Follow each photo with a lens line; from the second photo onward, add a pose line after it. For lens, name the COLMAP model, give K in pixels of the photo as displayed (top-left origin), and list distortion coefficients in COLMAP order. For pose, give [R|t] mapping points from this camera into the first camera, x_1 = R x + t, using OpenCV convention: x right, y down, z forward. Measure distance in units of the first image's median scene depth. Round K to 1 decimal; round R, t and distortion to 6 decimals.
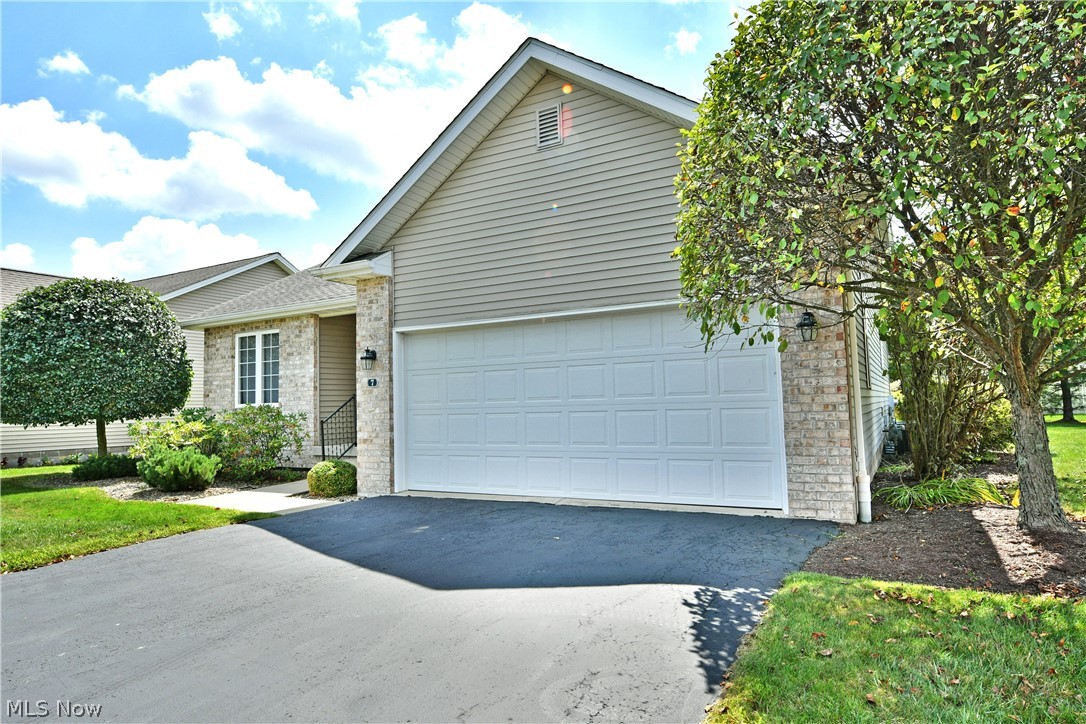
lens RADIAL K [[659.6, 0, 501.5], [0, 659.6, 363.4], [0, 0, 1]] dist [0.002074, -0.000016]
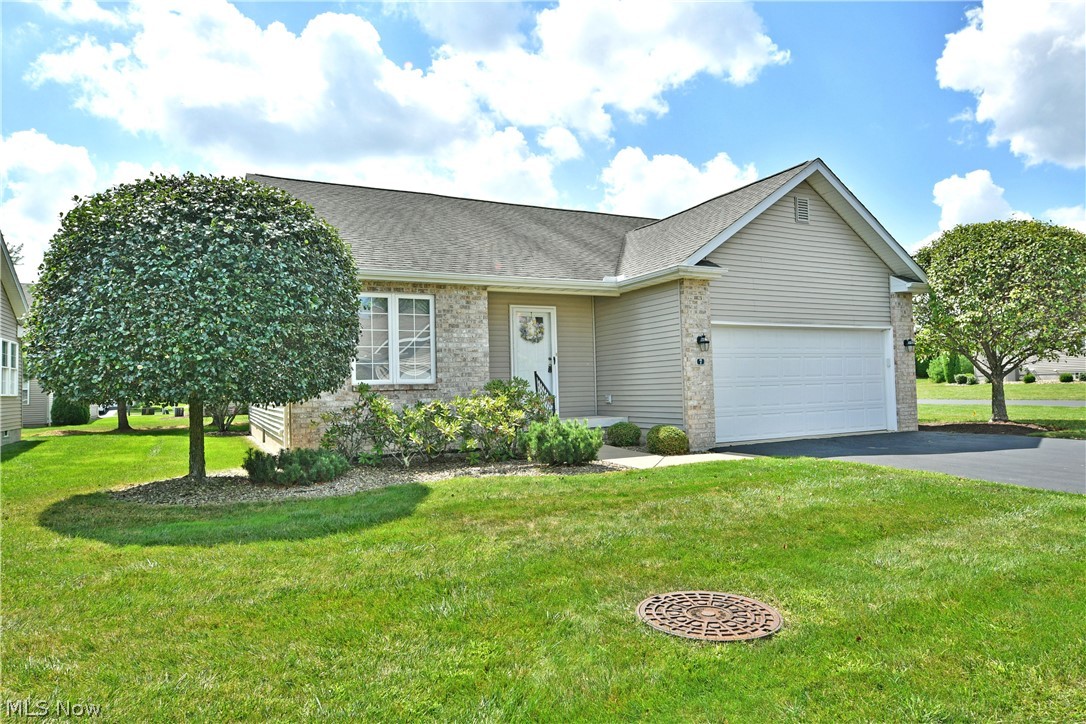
lens RADIAL K [[652.1, 0, 543.0], [0, 652.1, 362.0], [0, 0, 1]] dist [0.031692, -0.000206]
pose [[0.535602, 0.042331, 0.843409, -1.414185], [-0.044088, 0.998782, -0.022132, 0.070845], [-0.843319, -0.025331, 0.536816, 0.572001]]
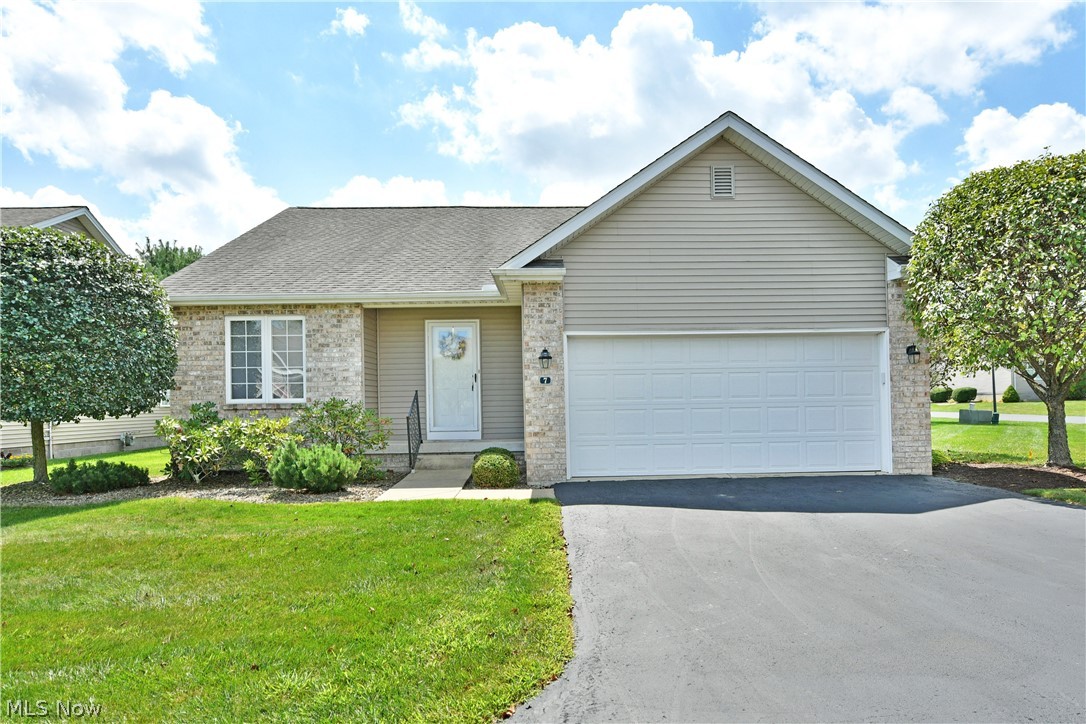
lens RADIAL K [[695.1, 0, 549.2], [0, 695.1, 395.2], [0, 0, 1]] dist [0.007751, -0.000108]
pose [[0.846163, 0.017907, 0.532624, -0.791147], [-0.040459, 0.998709, 0.030699, 0.017967], [-0.531387, -0.047526, 0.845795, 0.027702]]
